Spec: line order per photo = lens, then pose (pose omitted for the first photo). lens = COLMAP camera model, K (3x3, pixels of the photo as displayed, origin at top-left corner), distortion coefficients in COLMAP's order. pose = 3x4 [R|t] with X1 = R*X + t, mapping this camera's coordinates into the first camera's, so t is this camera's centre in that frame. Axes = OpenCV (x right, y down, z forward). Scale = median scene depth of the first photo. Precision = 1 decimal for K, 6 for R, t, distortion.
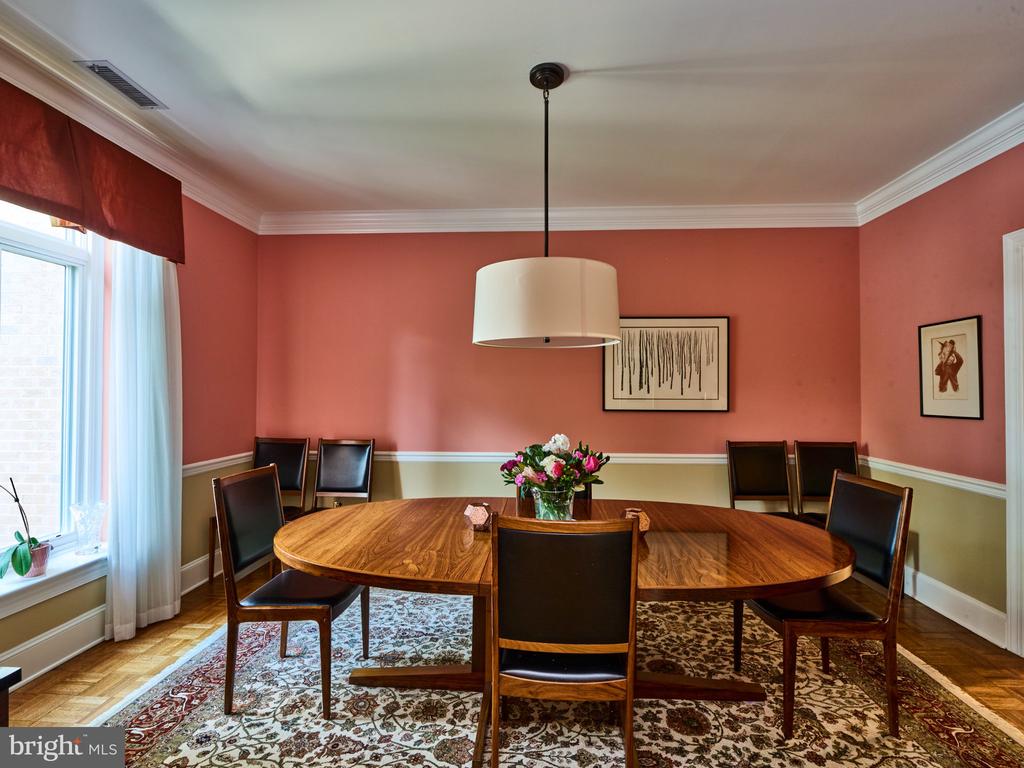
lens RADIAL K [[479.7, 0, 518.4], [0, 479.7, 384.3], [0, 0, 1]] dist [-0.001495, 0.000192]
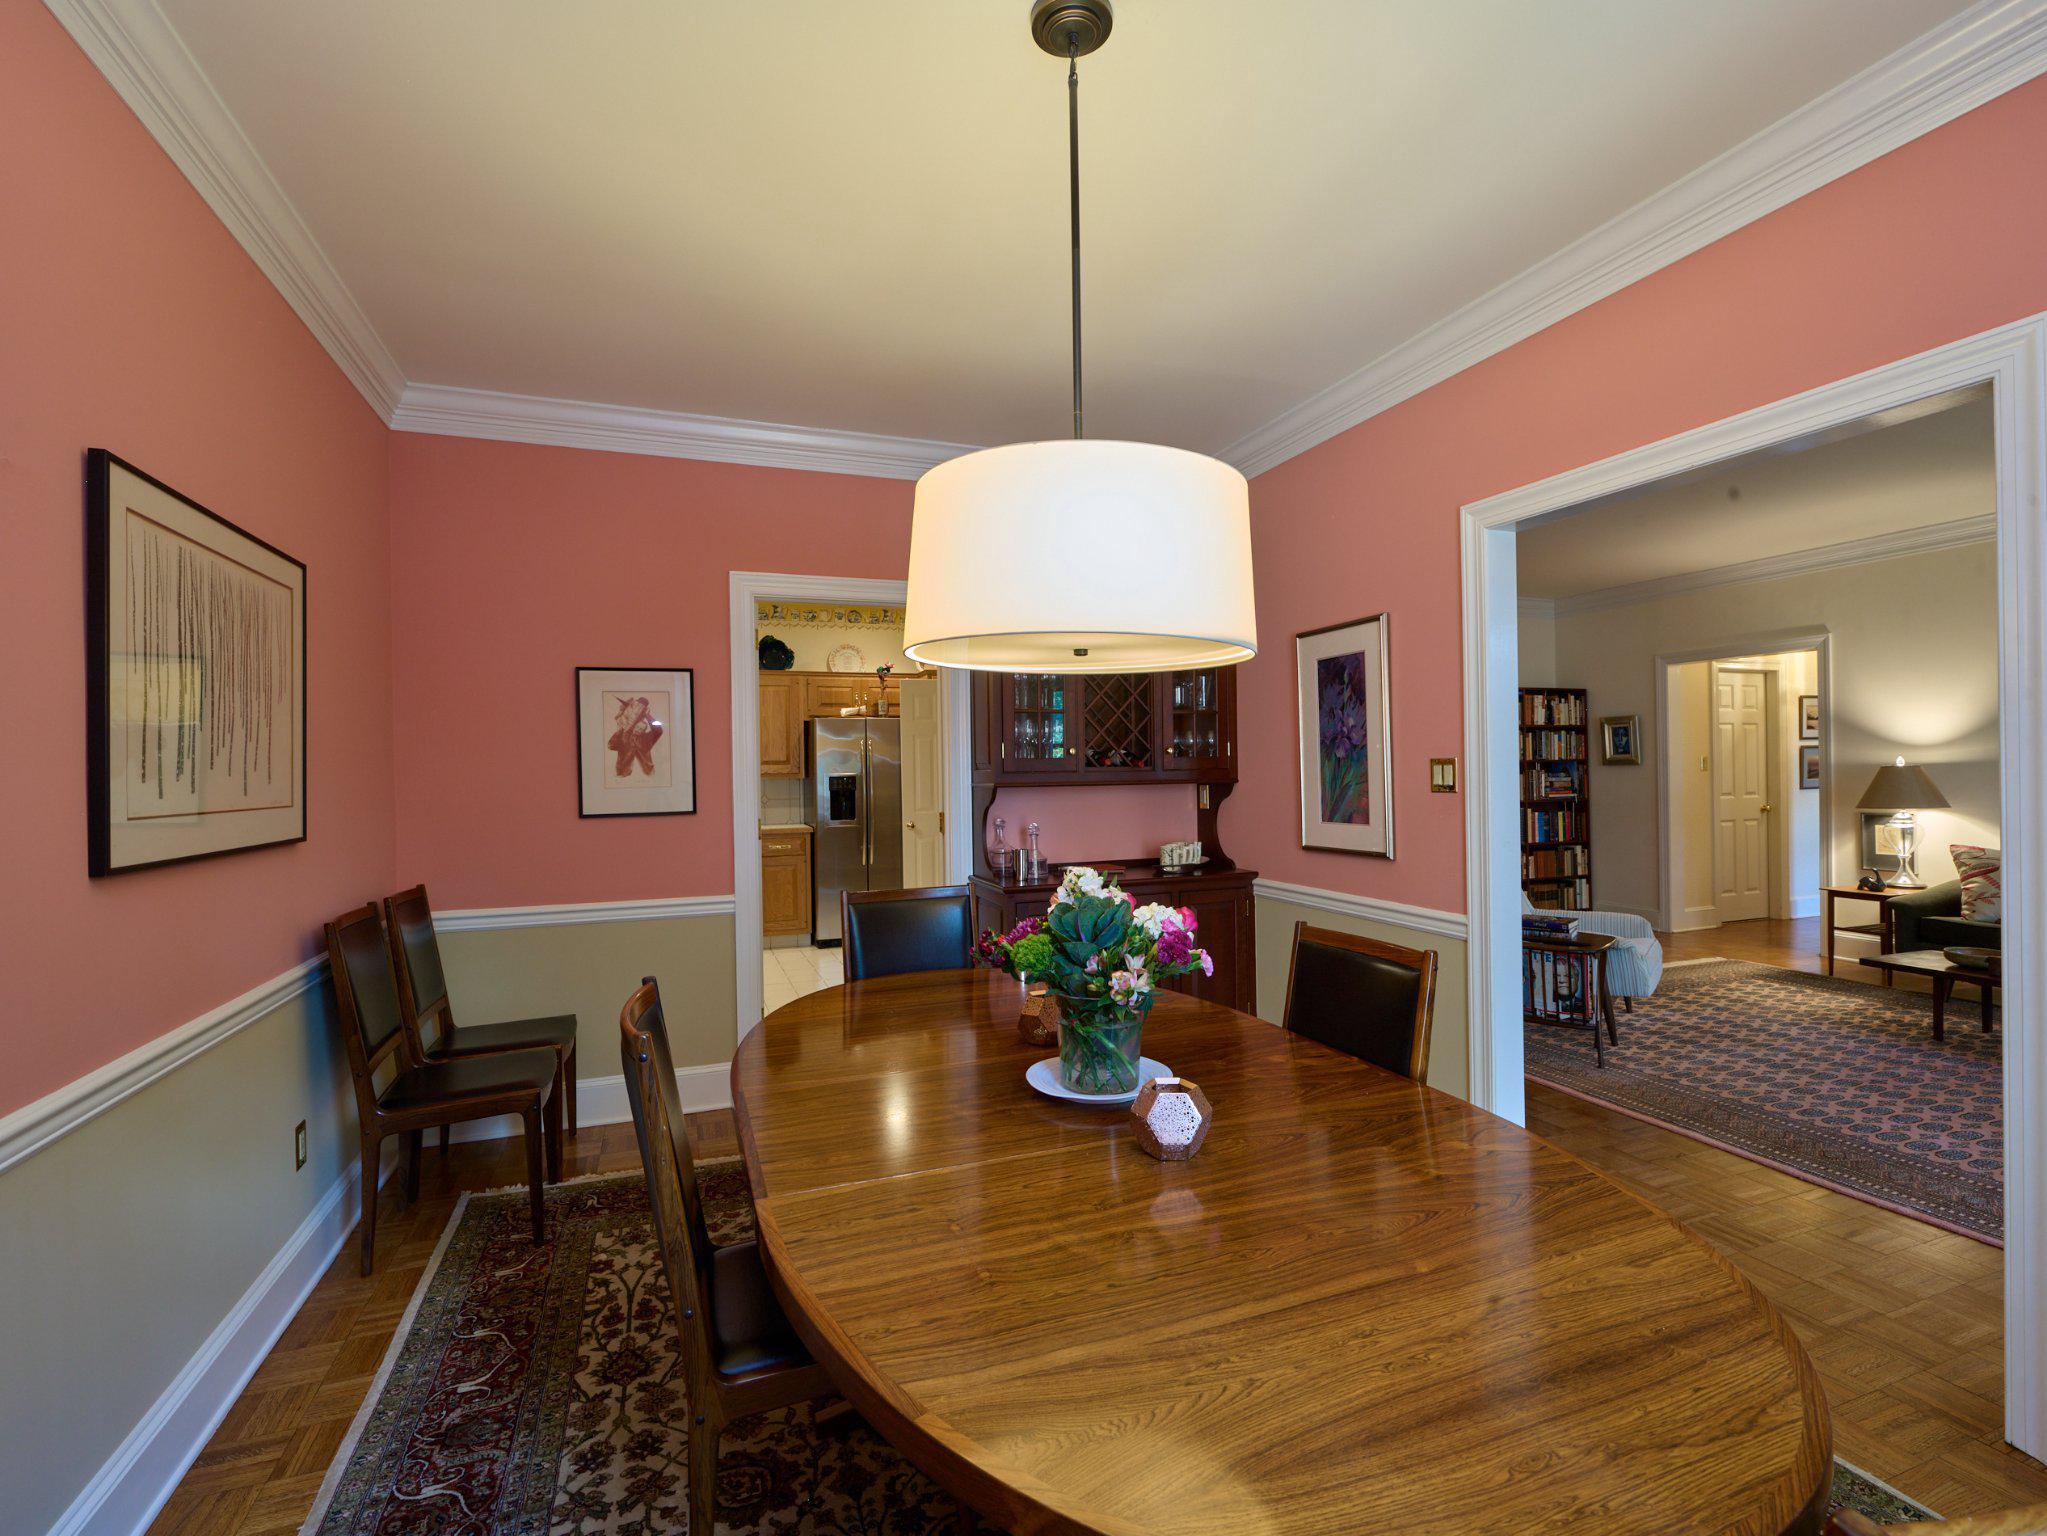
lens RADIAL K [[958.9, 0, 1036.3], [0, 958.9, 768.5], [0, 0, 1]] dist [-0.001495, 0.000192]
pose [[-0.401699, 0.001311, 0.915771, -0.511253], [-0.001910, 0.999996, -0.002269, 0.007220], [-0.915770, -0.002661, -0.401695, 1.007534]]
